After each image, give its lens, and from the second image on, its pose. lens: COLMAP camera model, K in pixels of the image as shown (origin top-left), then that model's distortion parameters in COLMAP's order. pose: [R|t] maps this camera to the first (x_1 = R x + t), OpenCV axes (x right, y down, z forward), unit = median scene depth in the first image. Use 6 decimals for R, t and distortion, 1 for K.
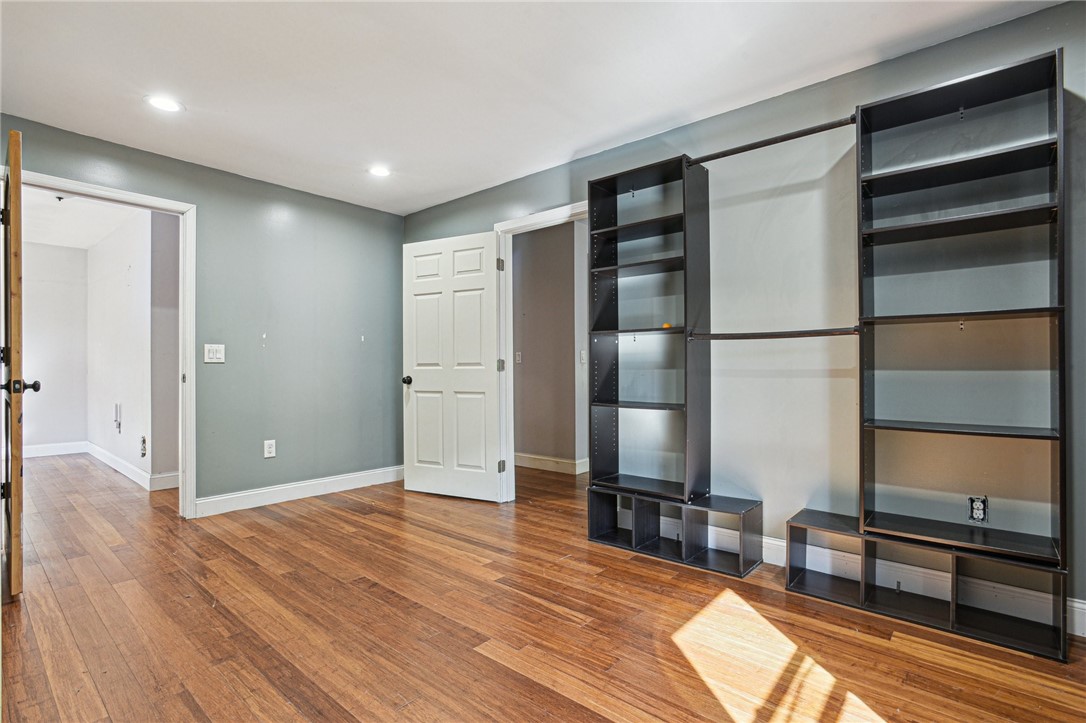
lens RADIAL K [[518.4, 0, 546.5], [0, 518.4, 363.3], [0, 0, 1]] dist [-0.049105, 0.030242]
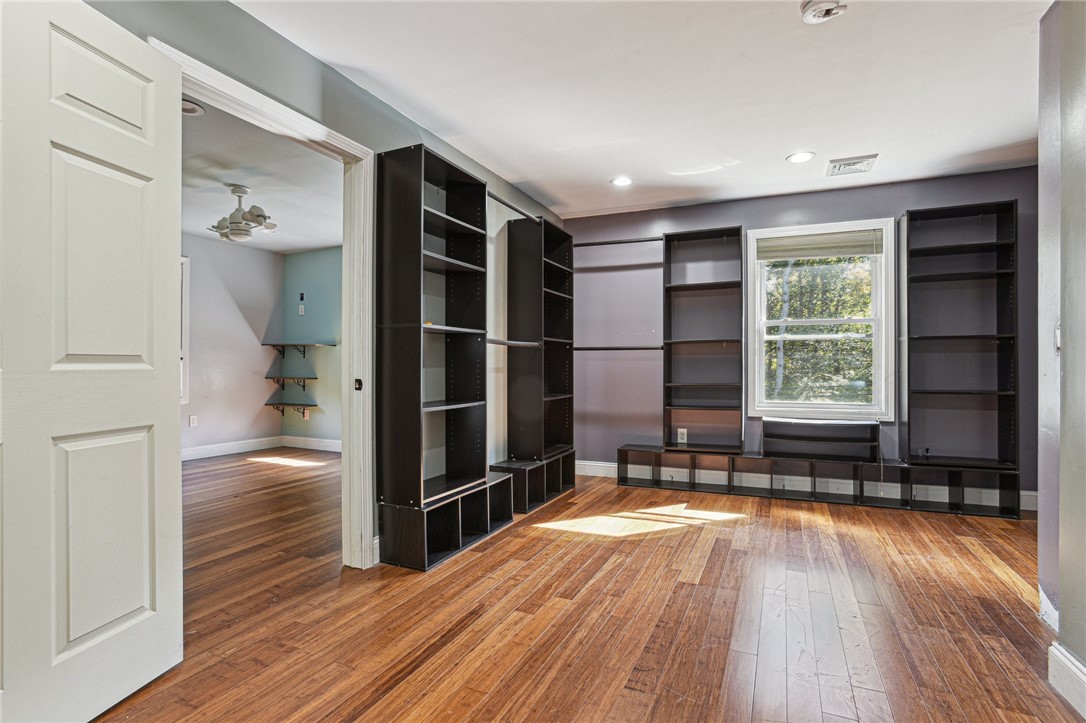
lens RADIAL K [[519.4, 0, 543.3], [0, 519.4, 357.7], [0, 0, 1]] dist [-0.052798, 0.030628]
pose [[-0.248432, 0.017108, 0.968498, -0.956157], [0.001247, 0.999849, -0.017342, 0.013247], [-0.968648, -0.003101, -0.248416, 1.254724]]
